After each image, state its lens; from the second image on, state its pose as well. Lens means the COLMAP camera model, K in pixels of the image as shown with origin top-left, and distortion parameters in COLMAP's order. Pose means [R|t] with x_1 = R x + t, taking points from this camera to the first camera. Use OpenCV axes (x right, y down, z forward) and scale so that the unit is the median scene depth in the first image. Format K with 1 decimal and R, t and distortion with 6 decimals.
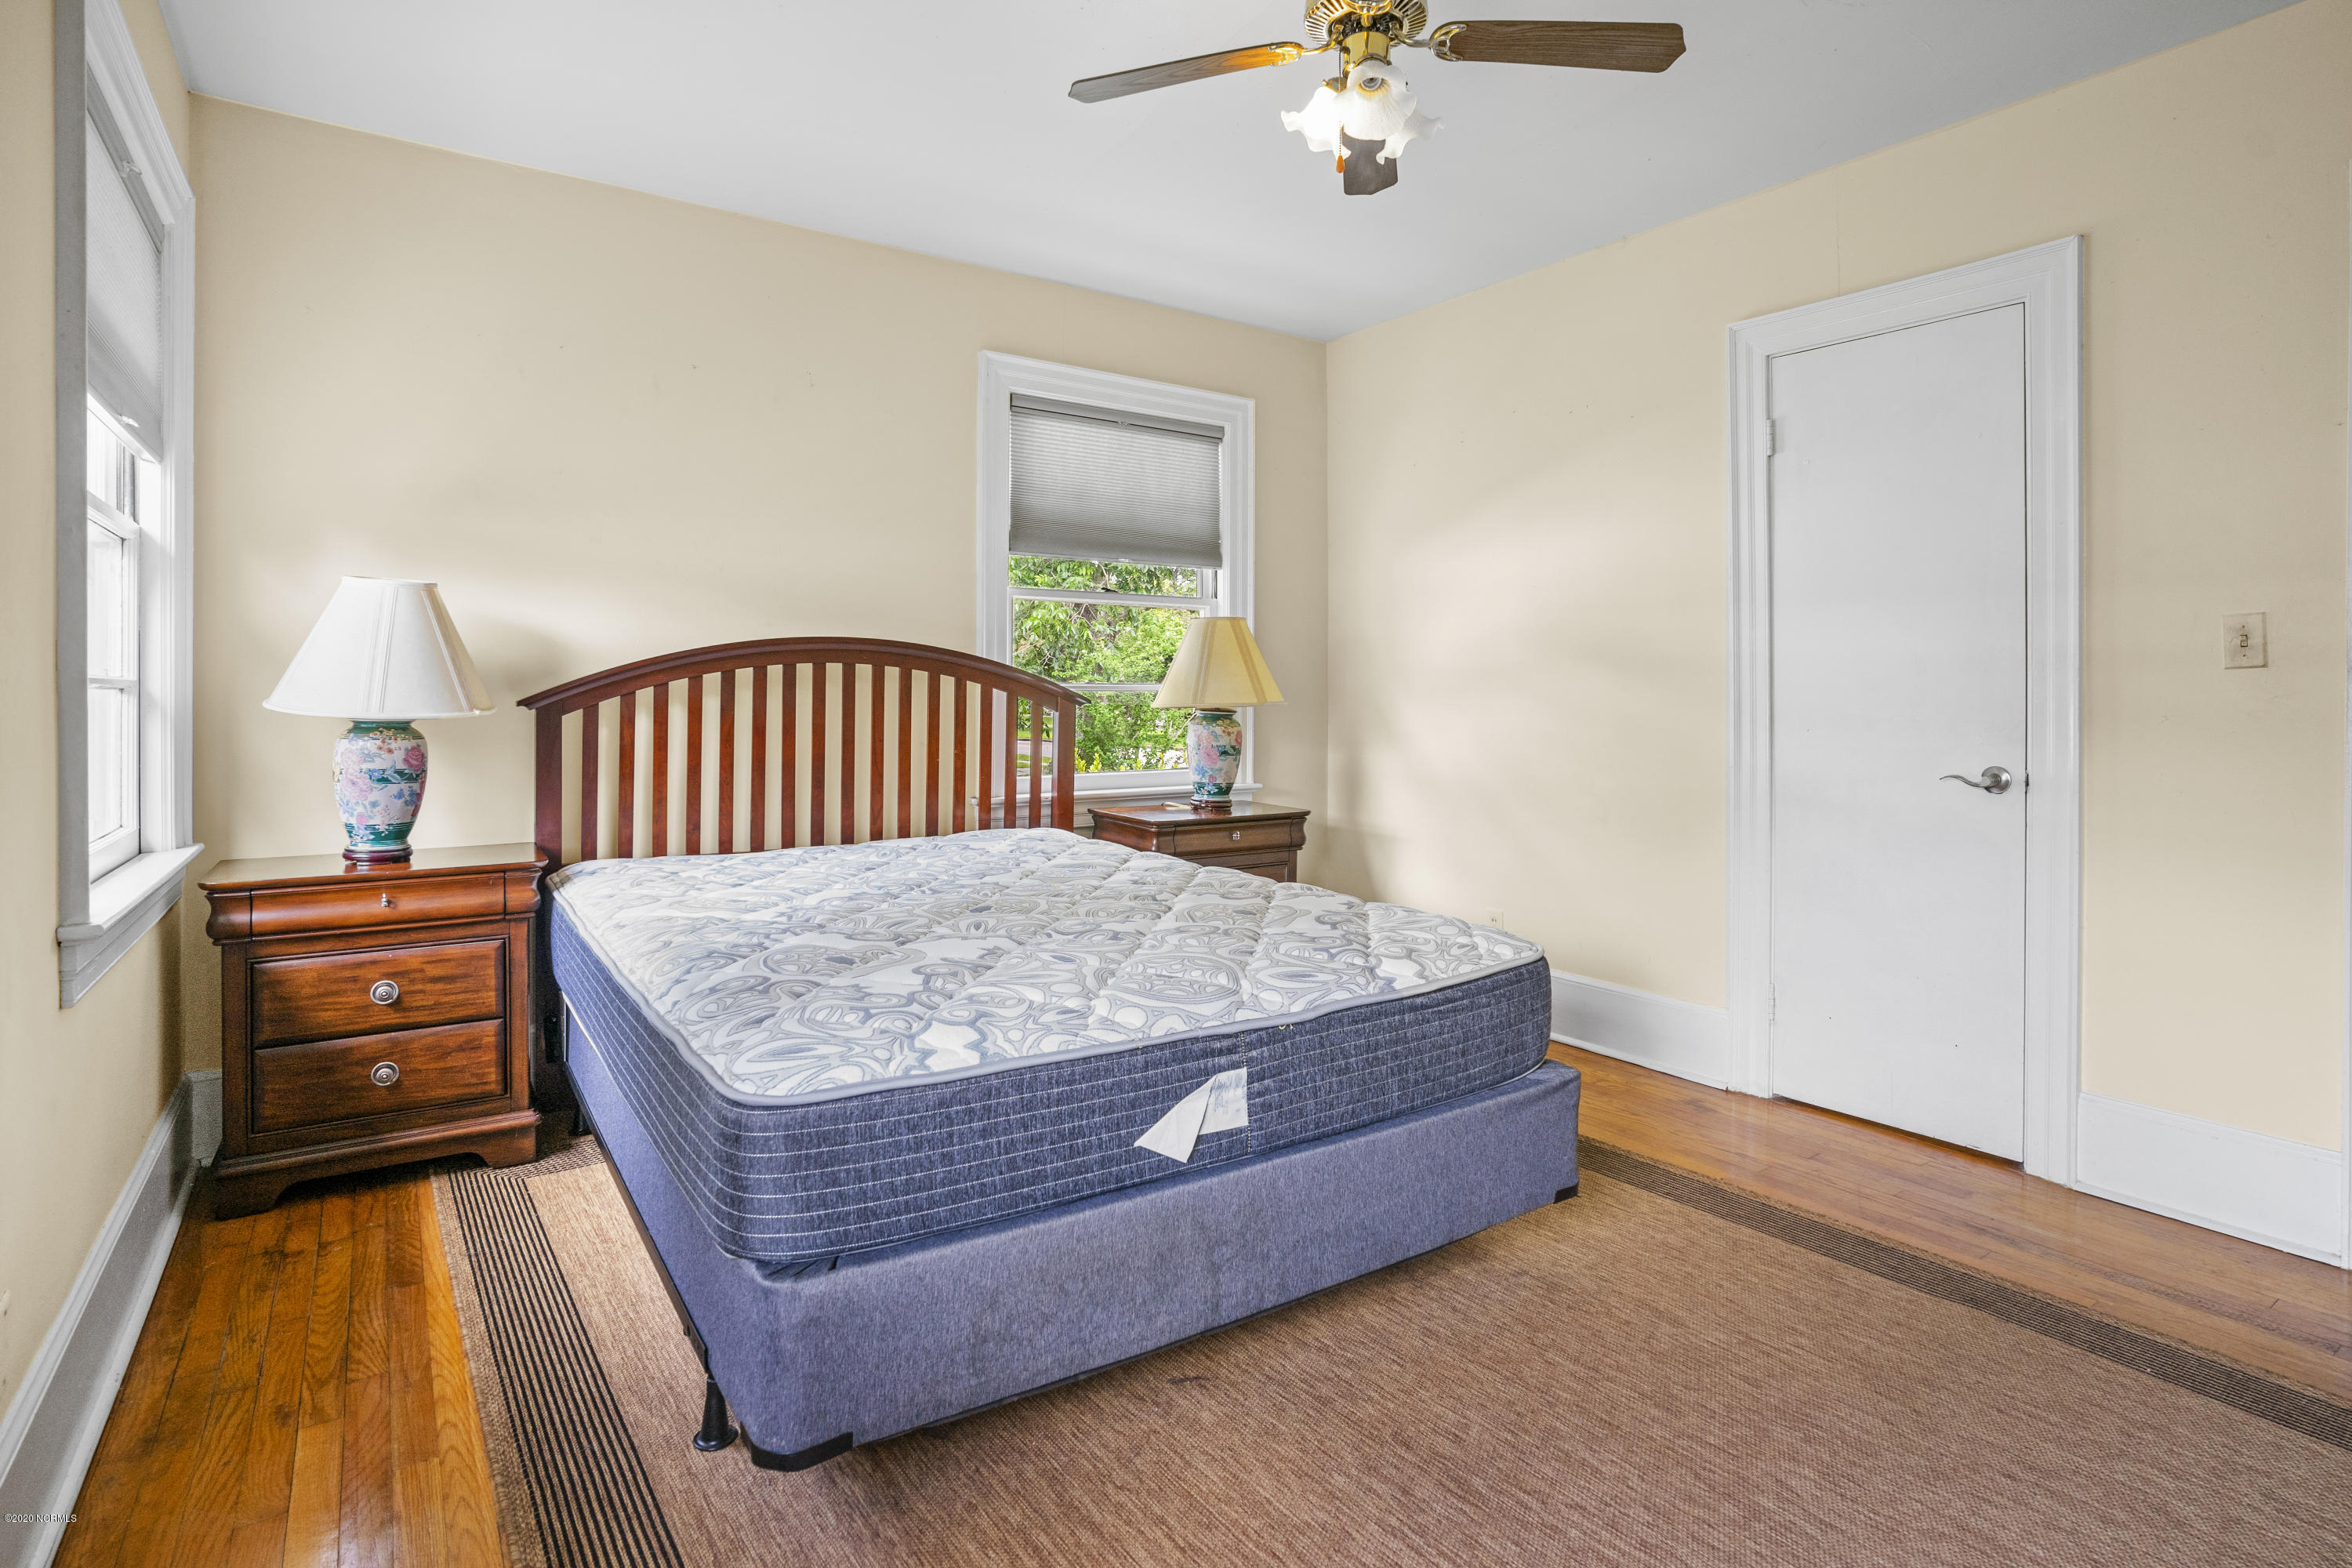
lens RADIAL K [[1183.4, 0, 1157.0], [0, 1183.4, 702.8], [0, 0, 1]] dist [-0.055026, 0.024575]
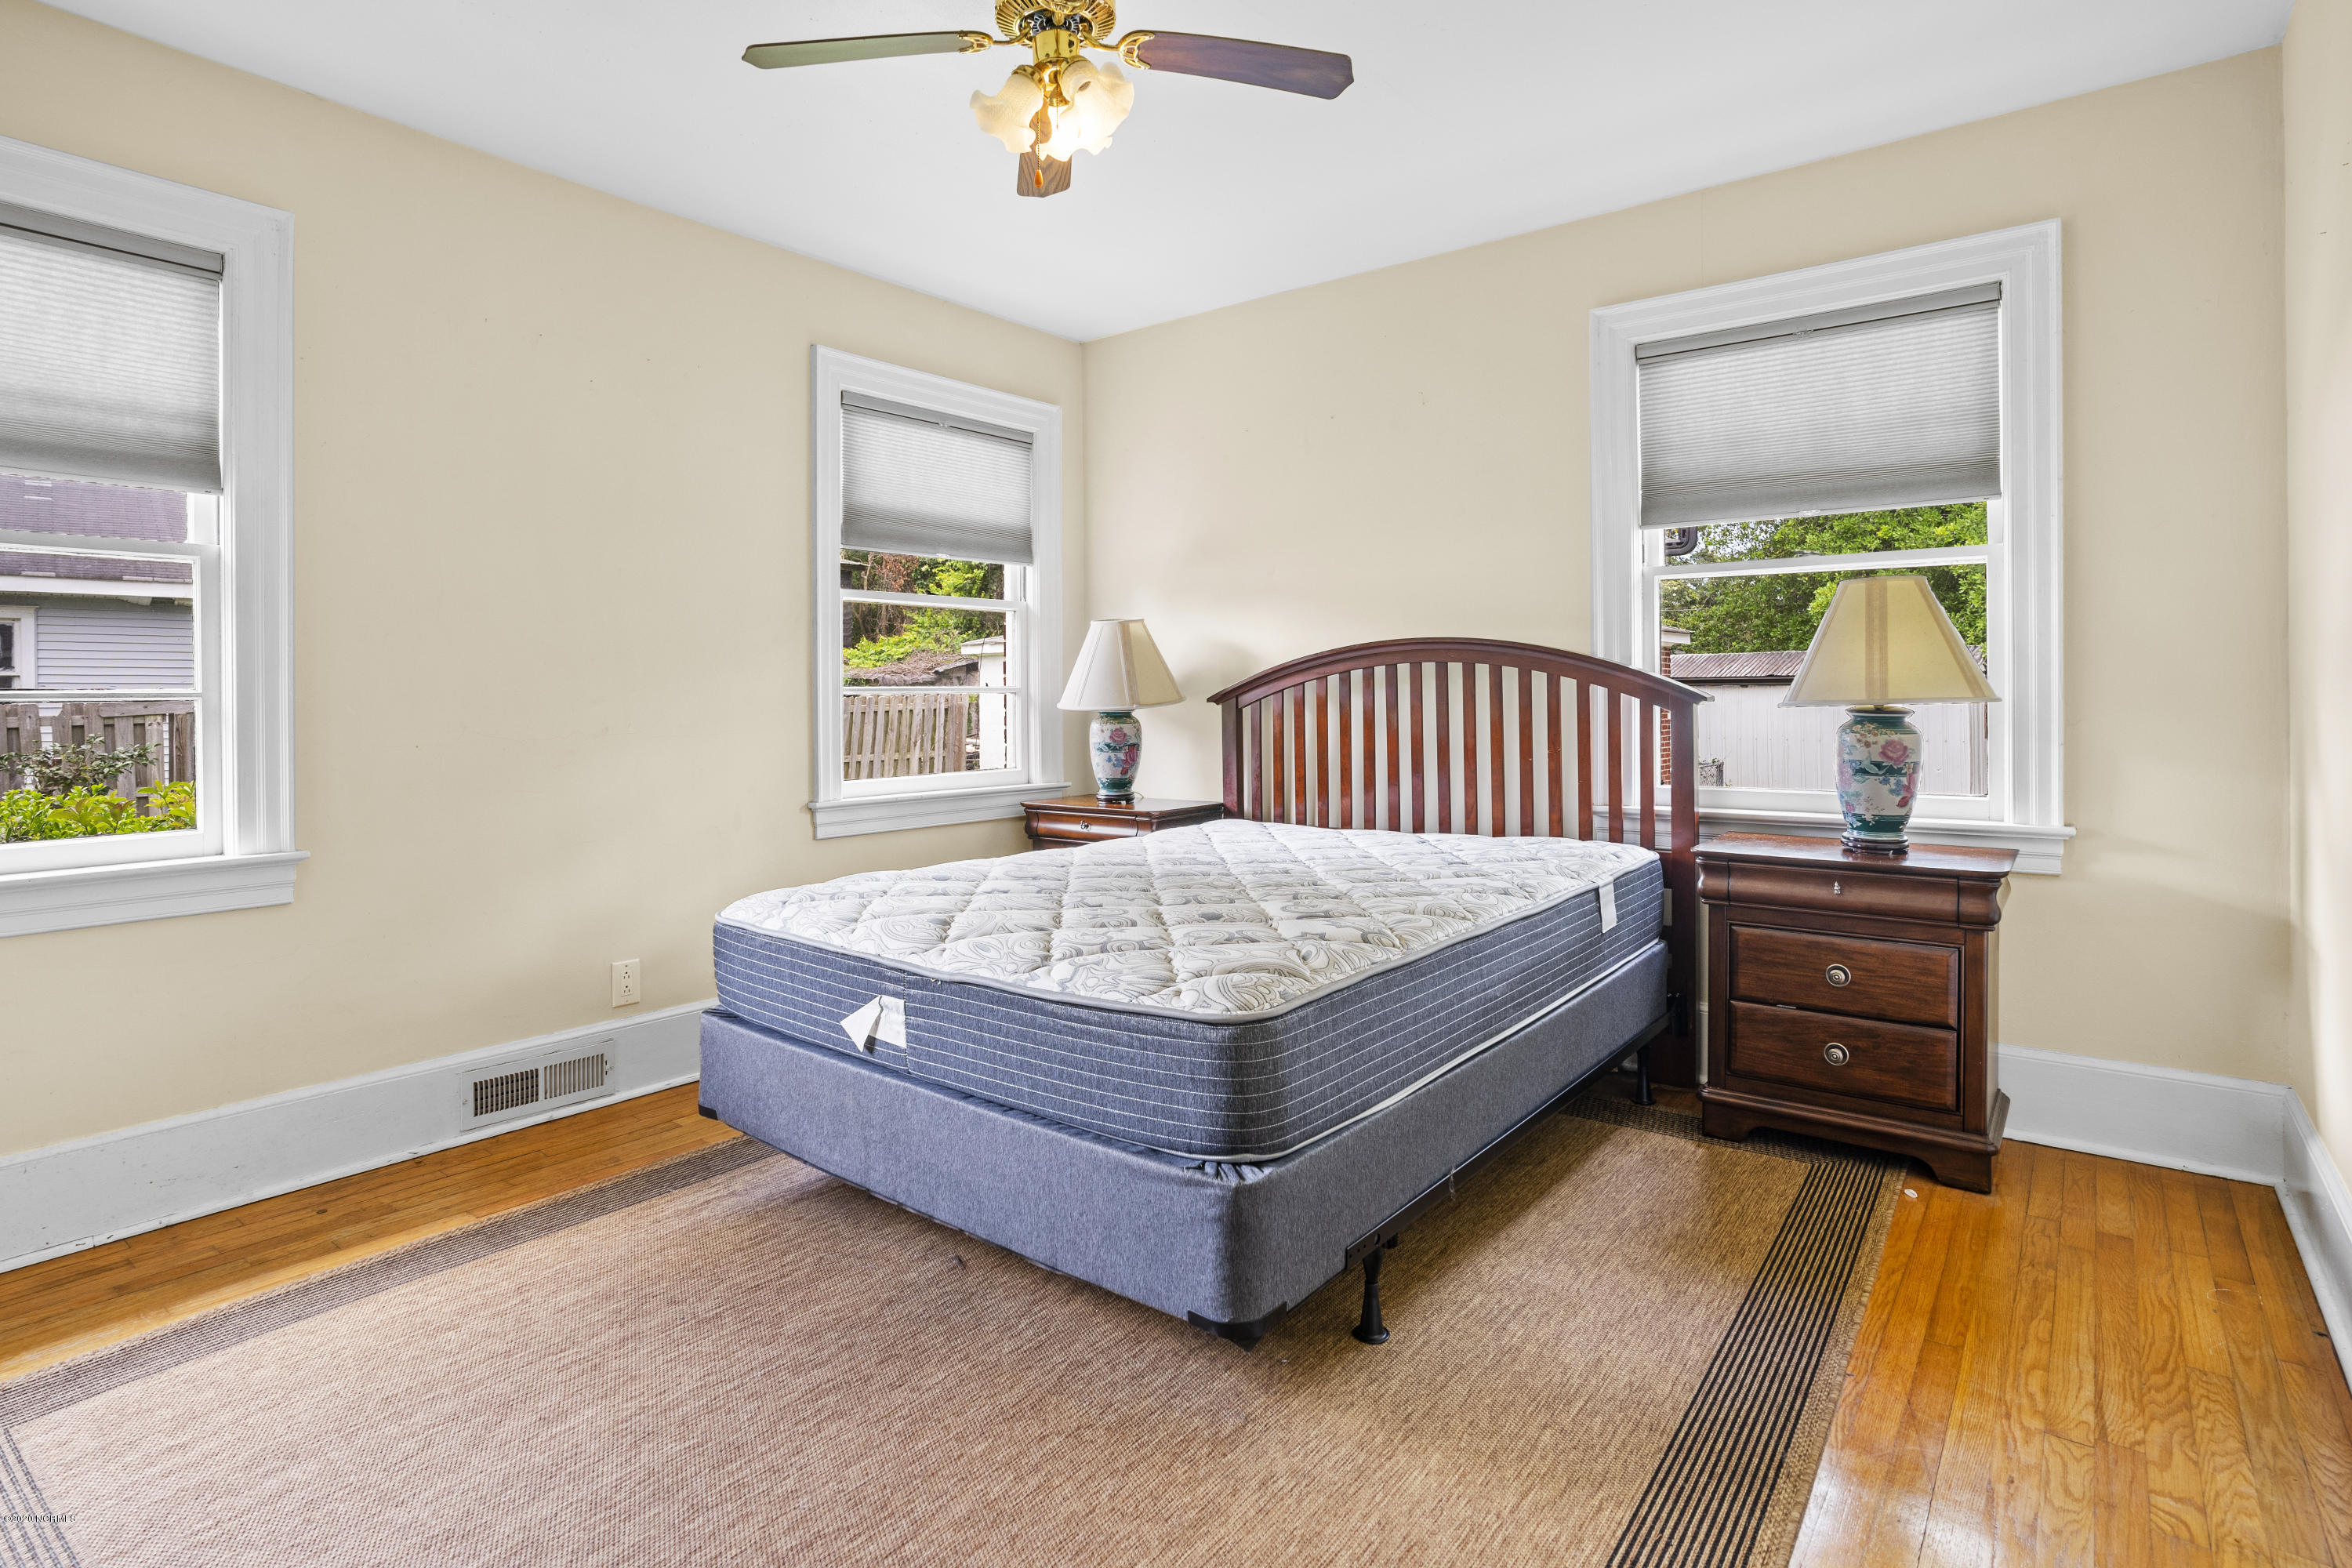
lens RADIAL K [[1183.4, 0, 1157.0], [0, 1183.4, 702.8], [0, 0, 1]] dist [-0.055026, 0.024575]
pose [[0.299146, 0.002786, -0.954203, 0.740190], [0.002027, 0.999992, 0.003555, -0.001693], [0.954205, -0.002997, 0.299138, 0.496714]]
